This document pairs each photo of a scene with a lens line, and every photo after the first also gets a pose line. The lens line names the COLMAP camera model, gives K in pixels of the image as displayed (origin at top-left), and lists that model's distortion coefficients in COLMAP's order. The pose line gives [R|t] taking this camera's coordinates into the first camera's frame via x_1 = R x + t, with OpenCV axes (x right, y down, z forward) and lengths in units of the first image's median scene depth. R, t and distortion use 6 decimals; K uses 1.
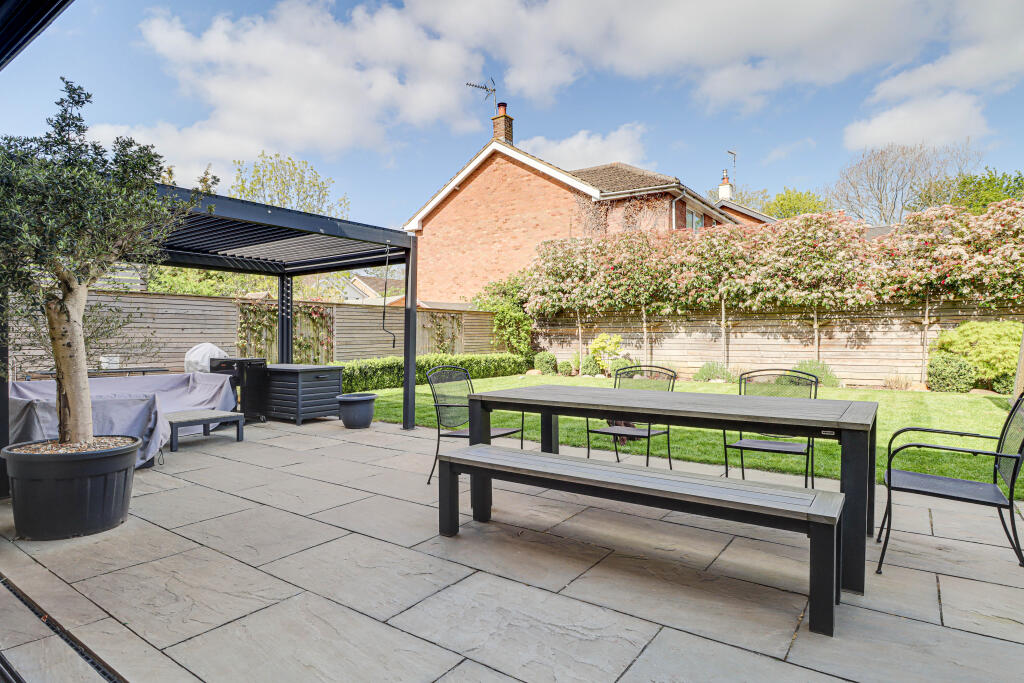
lens RADIAL K [[555.8, 0, 512.0], [0, 555.8, 341.5], [0, 0, 1]] dist [0.001569, 0.000036]
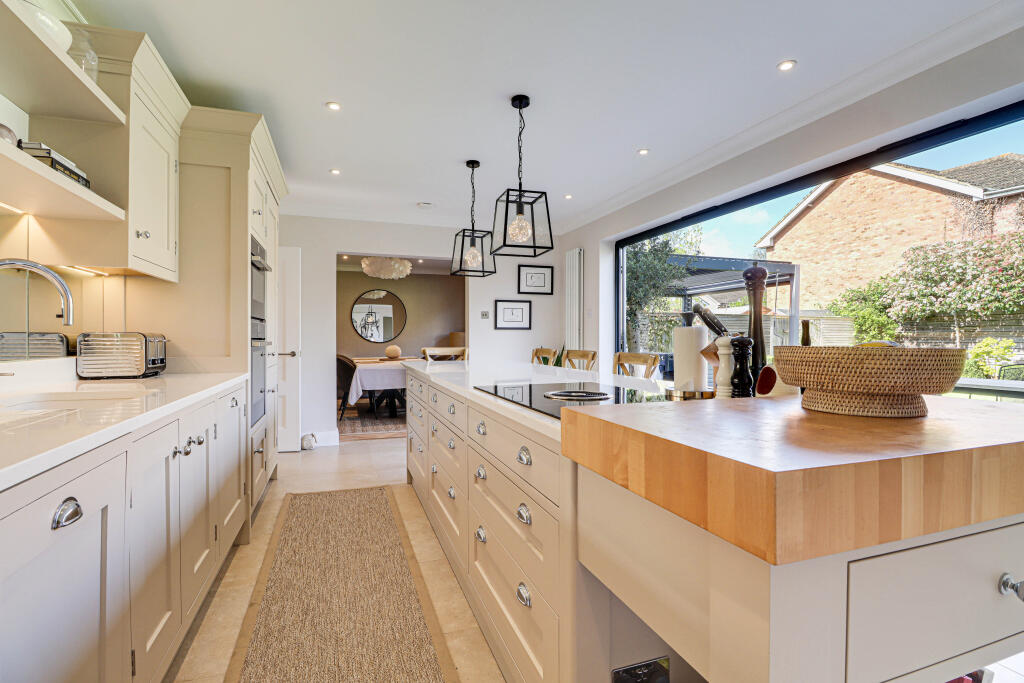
lens RADIAL K [[490.2, 0, 512.0], [0, 490.2, 341.5], [0, 0, 1]] dist [-0.001864, -0.012354]
pose [[0.816482, 0.006367, -0.577336, -0.025950], [-0.009494, 0.999952, -0.002399, 0.002619], [0.577293, 0.007440, 0.816503, -0.161265]]
